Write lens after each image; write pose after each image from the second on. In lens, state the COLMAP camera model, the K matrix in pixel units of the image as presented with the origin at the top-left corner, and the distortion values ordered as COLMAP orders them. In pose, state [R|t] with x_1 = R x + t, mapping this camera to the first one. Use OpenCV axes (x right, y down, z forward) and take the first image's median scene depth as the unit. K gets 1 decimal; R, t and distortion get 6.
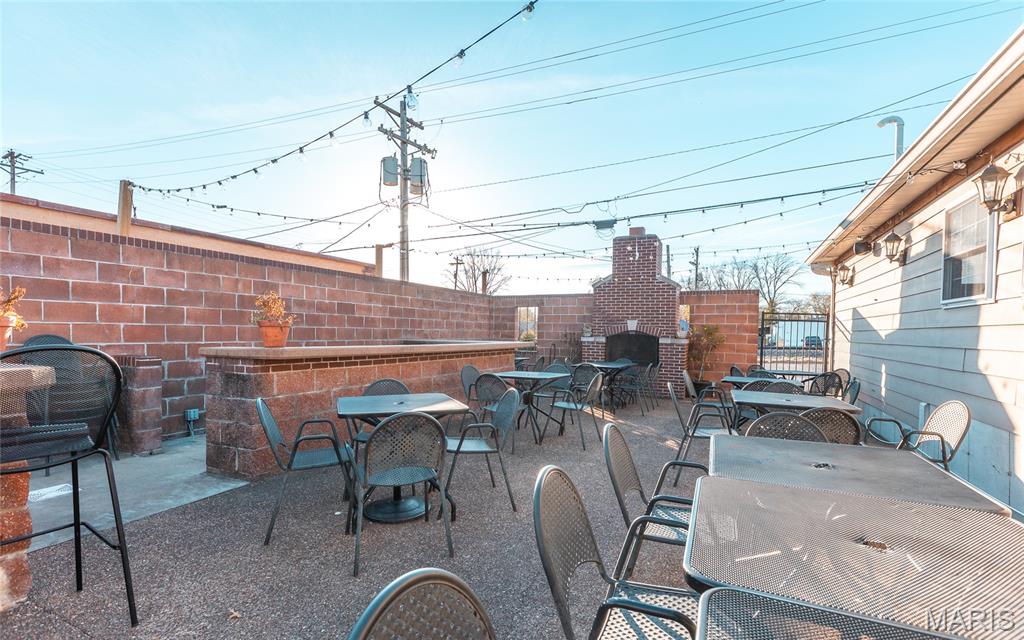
lens RADIAL K [[470.8, 0, 518.9], [0, 470.8, 324.1], [0, 0, 1]] dist [-0.002985, -0.000331]
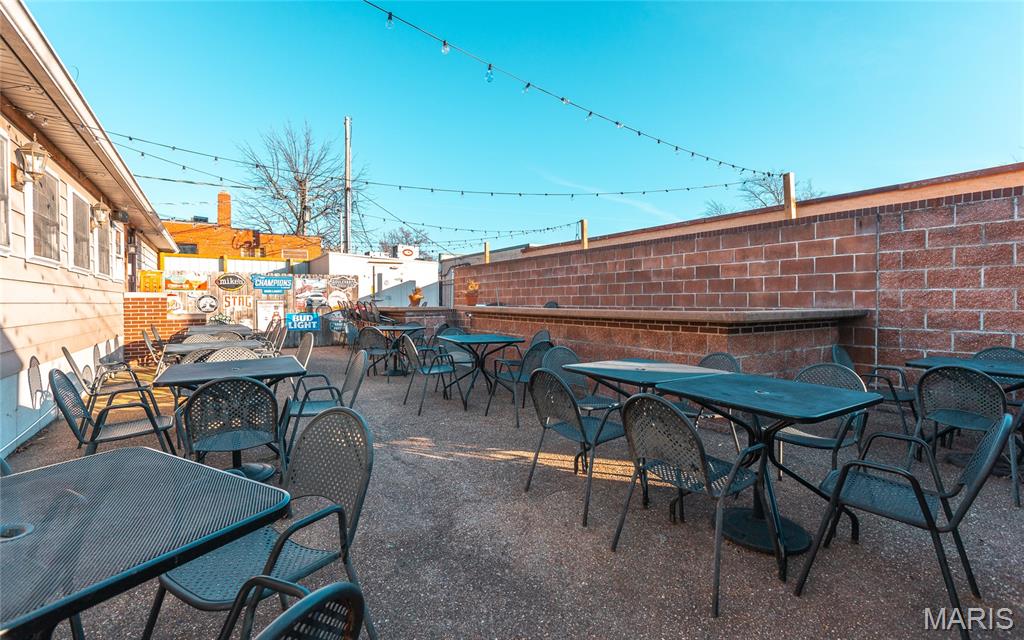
lens RADIAL K [[470.8, 0, 517.6], [0, 470.8, 314.0], [0, 0, 1]] dist [-0.002985, -0.000331]
pose [[-0.536704, 0.010143, -0.843710, 0.645987], [0.009475, 0.999937, 0.005993, 0.042555], [0.843718, -0.004777, -0.536766, 1.286384]]
